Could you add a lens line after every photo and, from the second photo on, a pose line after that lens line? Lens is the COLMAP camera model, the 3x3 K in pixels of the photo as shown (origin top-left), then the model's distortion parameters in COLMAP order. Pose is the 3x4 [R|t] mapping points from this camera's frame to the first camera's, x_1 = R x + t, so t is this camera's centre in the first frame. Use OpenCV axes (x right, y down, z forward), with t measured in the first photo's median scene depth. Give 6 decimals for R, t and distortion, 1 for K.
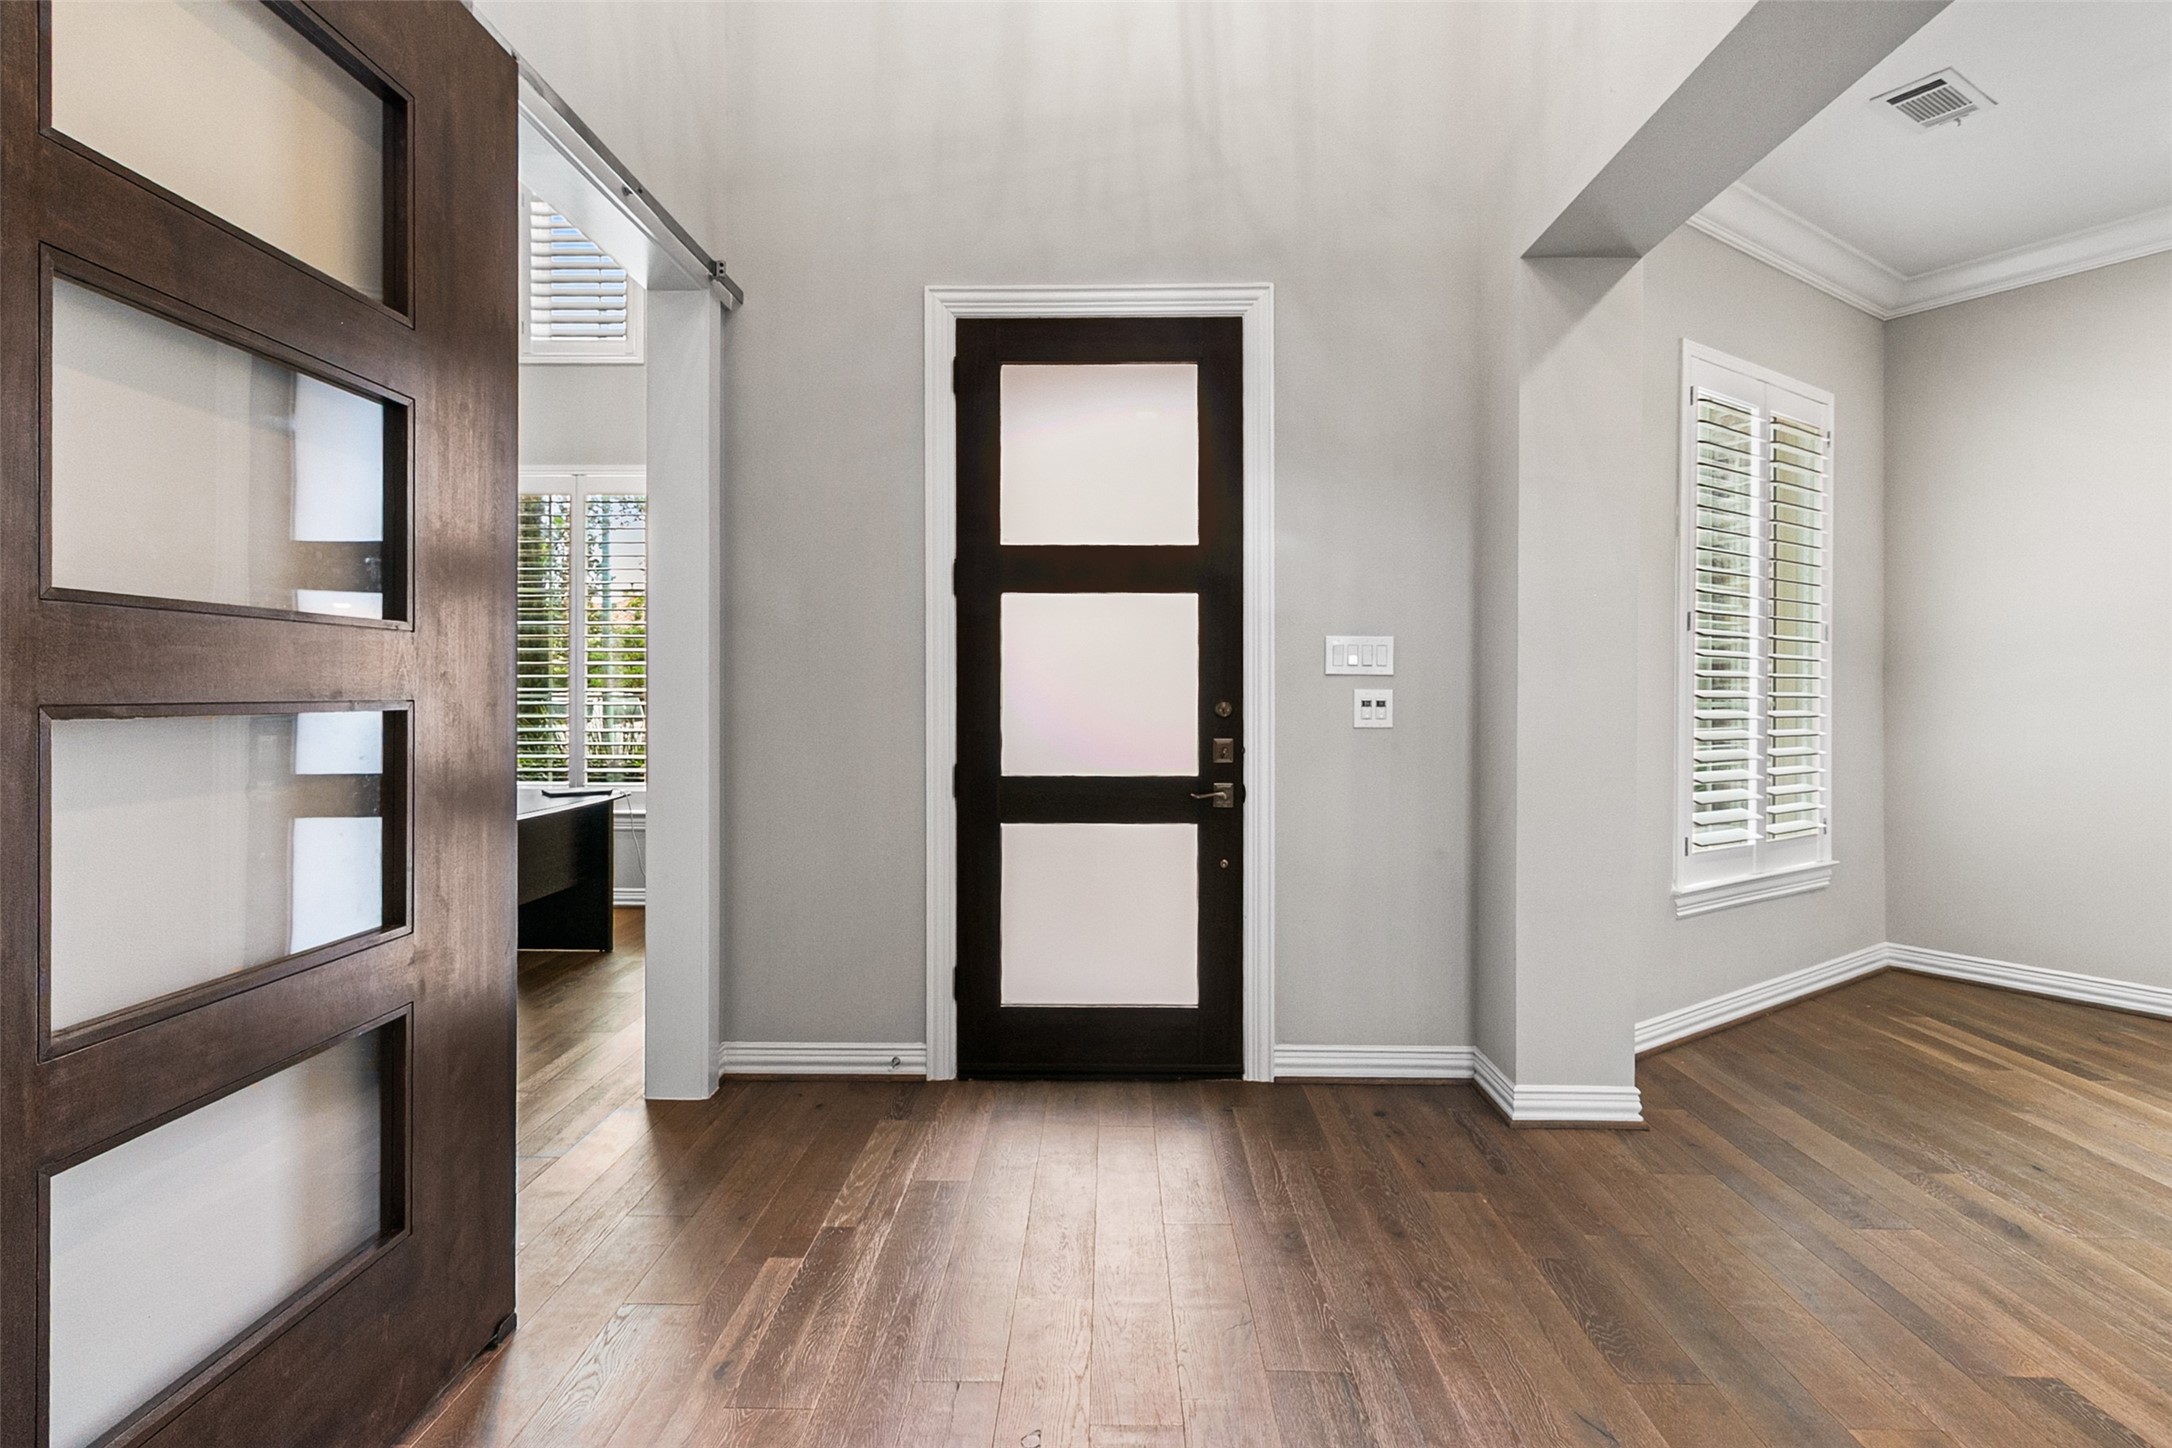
lens RADIAL K [[1034.8, 0, 1087.1], [0, 1034.8, 702.1], [0, 0, 1]] dist [0.005999, -0.000965]
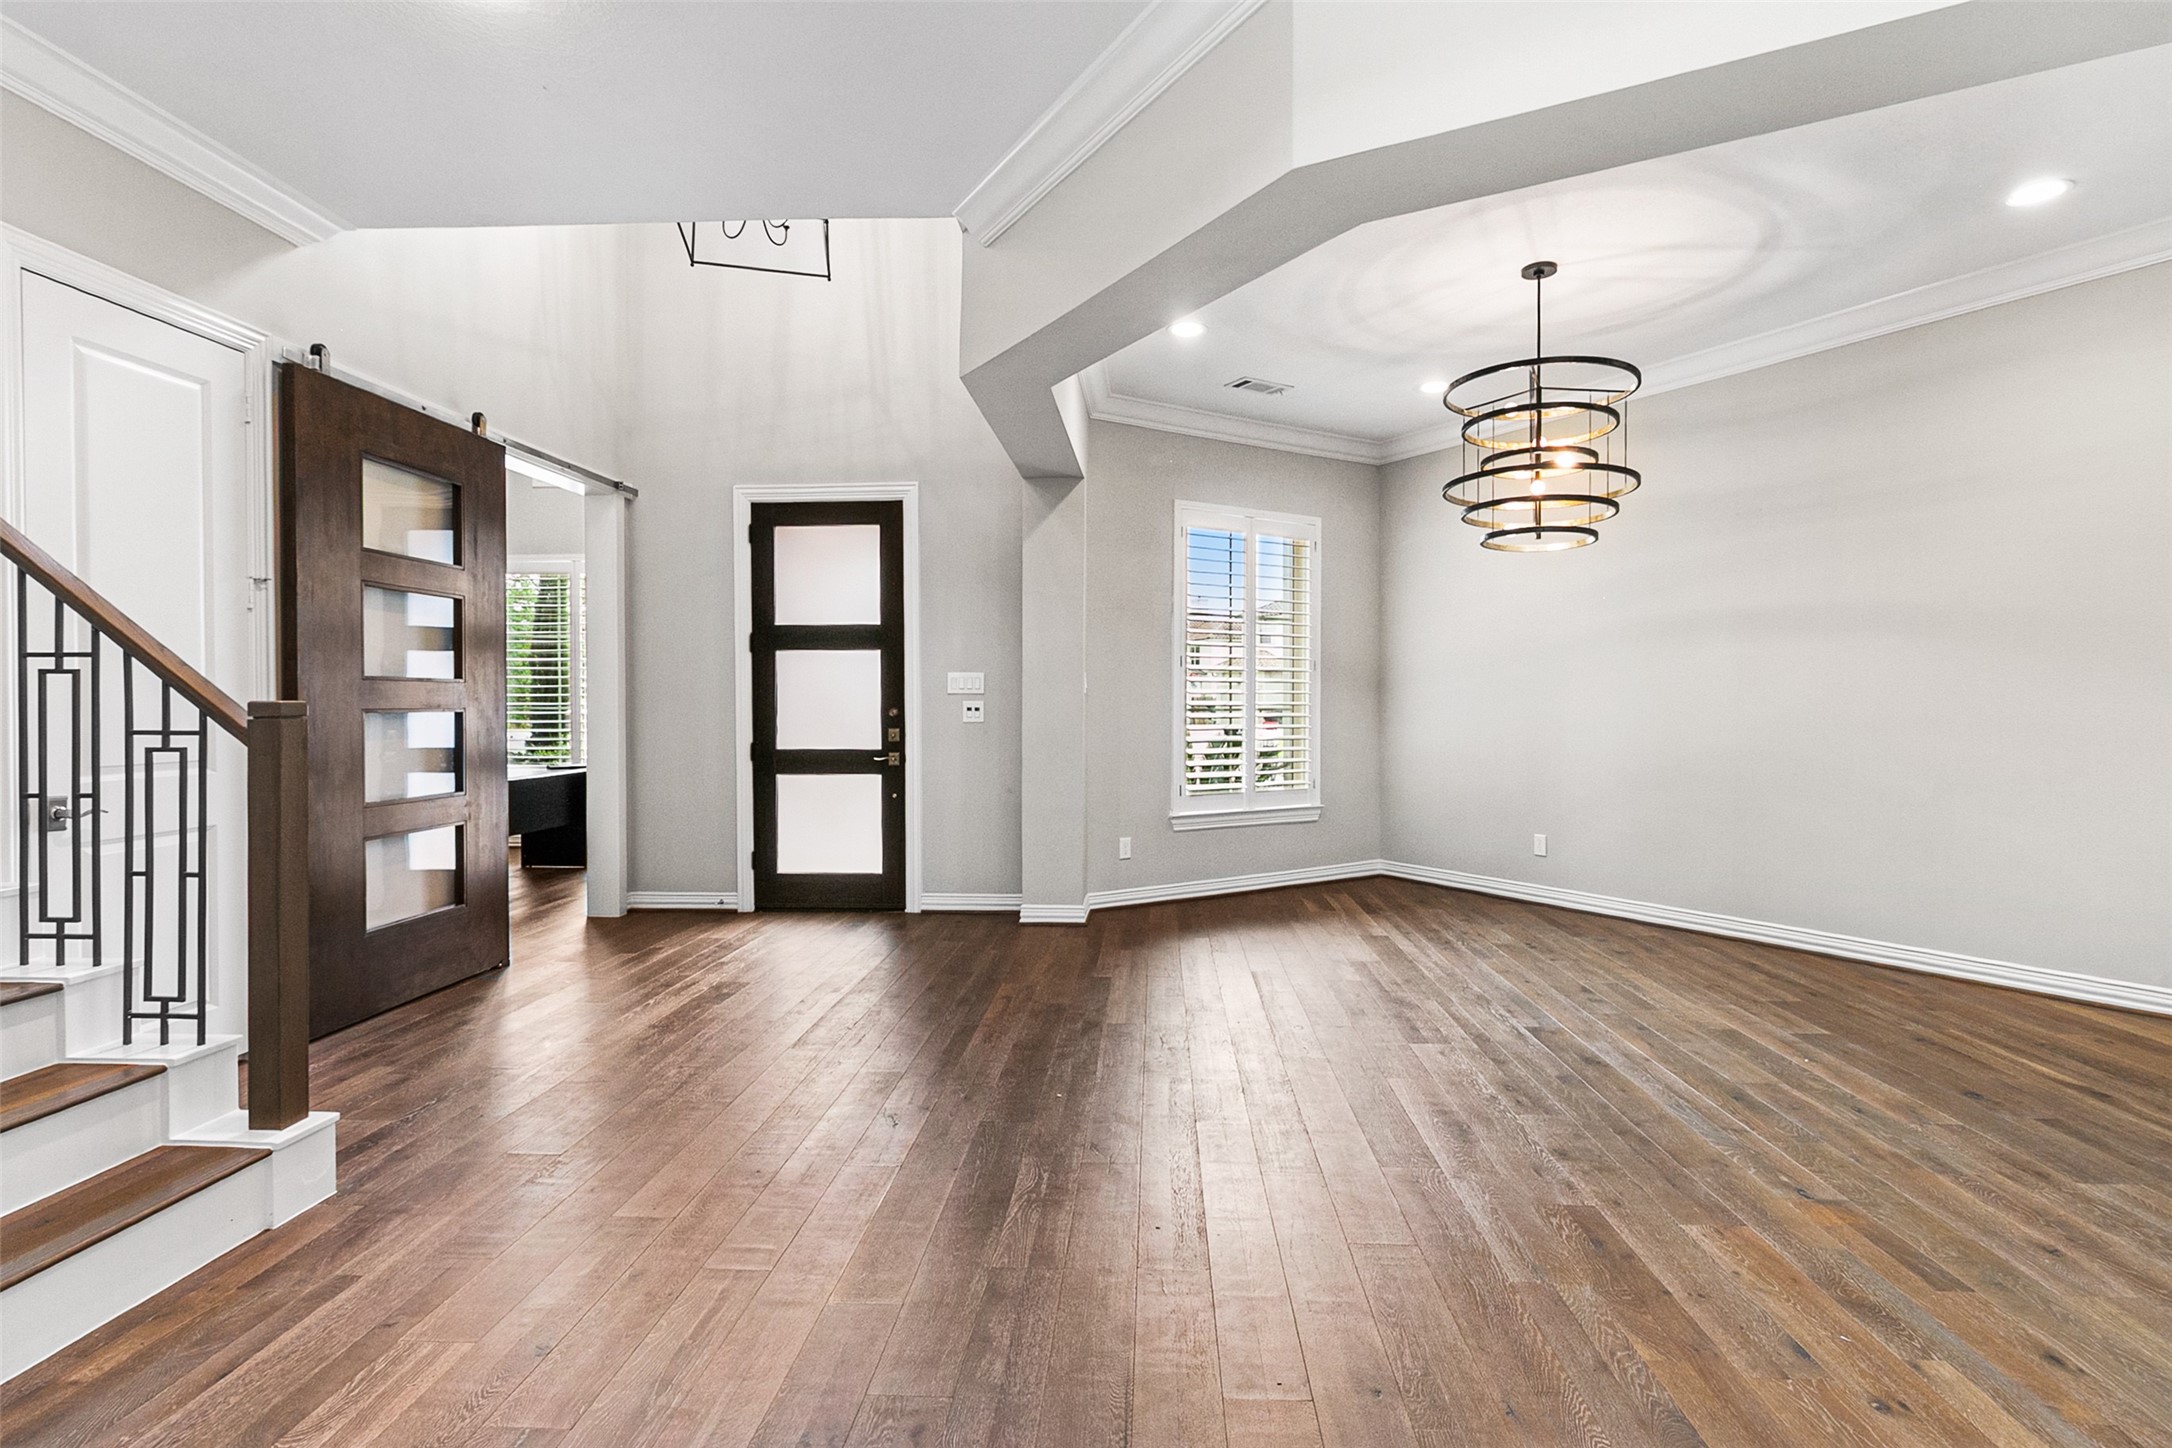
lens RADIAL K [[1034.8, 0, 1087.1], [0, 1034.8, 723.7], [0, 0, 1]] dist [0.005999, -0.000965]
pose [[0.999251, -0.004107, -0.038466, 0.547349], [0.004470, 0.999946, 0.009370, 0.010782], [0.038426, -0.009535, 0.999216, -0.836135]]
